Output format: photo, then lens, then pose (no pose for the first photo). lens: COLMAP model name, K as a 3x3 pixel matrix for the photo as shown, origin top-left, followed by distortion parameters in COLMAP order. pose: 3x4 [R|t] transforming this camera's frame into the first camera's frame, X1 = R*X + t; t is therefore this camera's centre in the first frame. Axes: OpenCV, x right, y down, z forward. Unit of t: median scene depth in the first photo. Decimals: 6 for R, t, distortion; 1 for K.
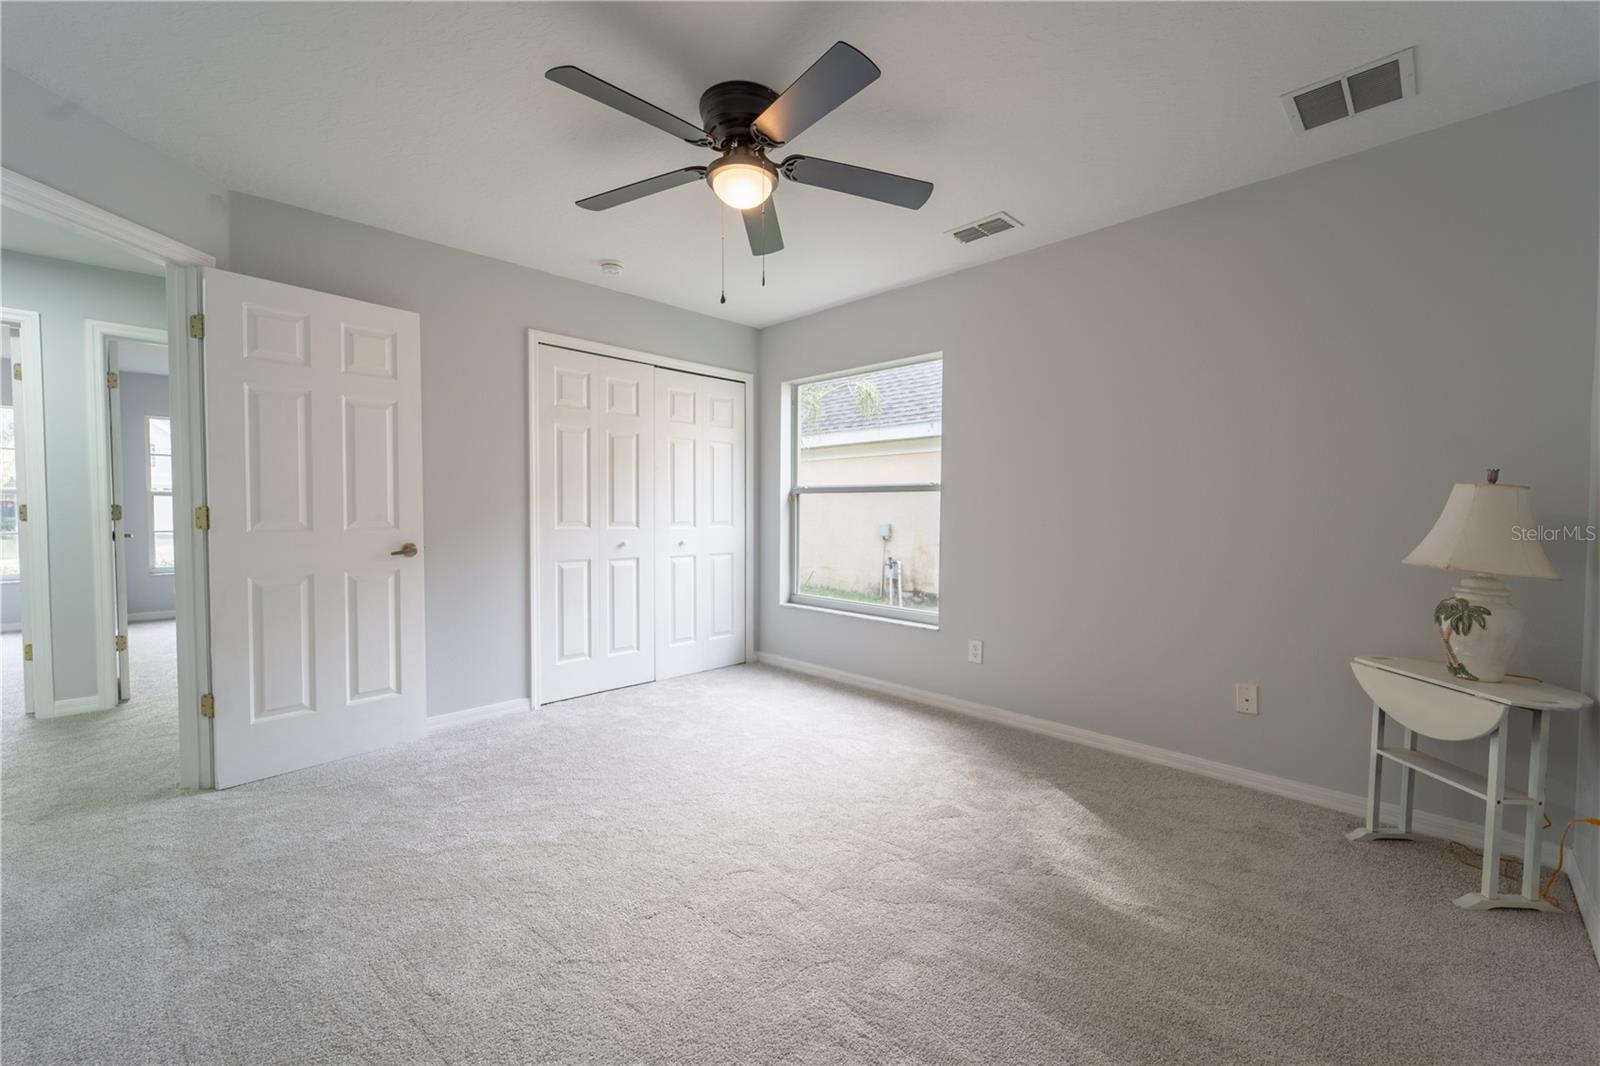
lens RADIAL K [[662.6, 0, 800.0], [0, 662.6, 533.0], [0, 0, 1]] dist [-0.016928, -0.000151]
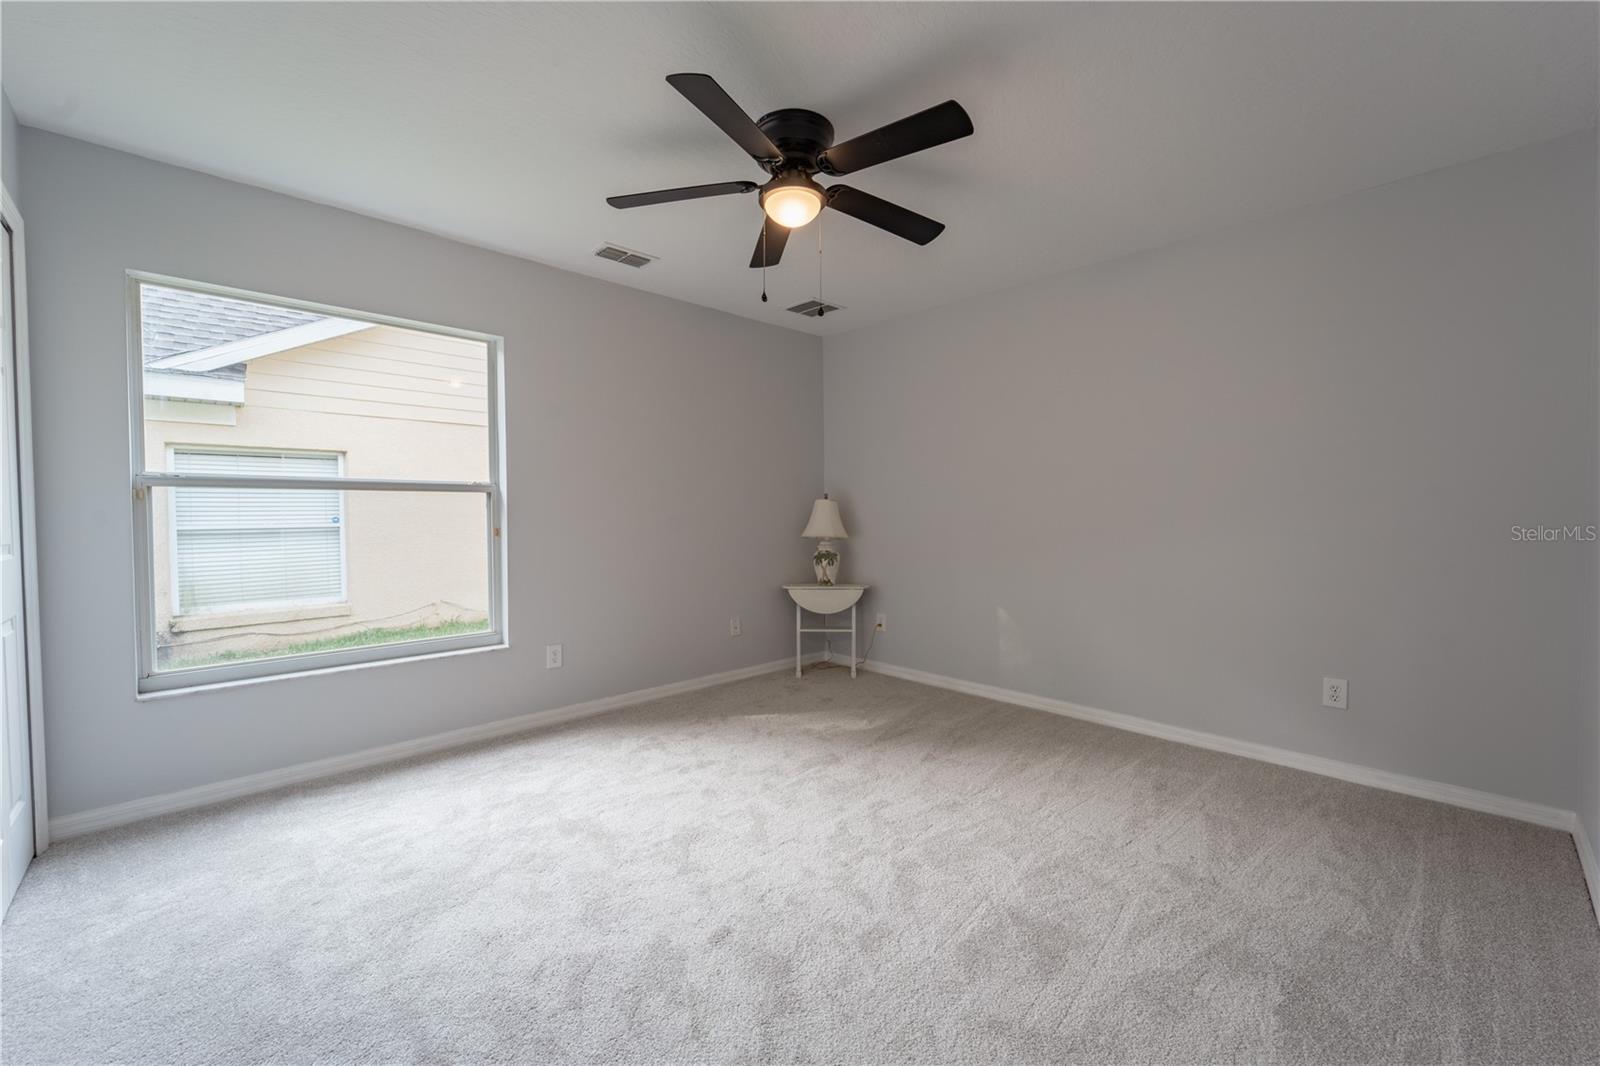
lens RADIAL K [[662.6, 0, 800.0], [0, 662.6, 533.0], [0, 0, 1]] dist [-0.016928, -0.000151]
pose [[-0.026238, -0.036152, 0.999002, -0.918668], [0.039445, 0.998530, 0.037171, -0.034945], [-0.998877, 0.040381, -0.024773, 0.826083]]
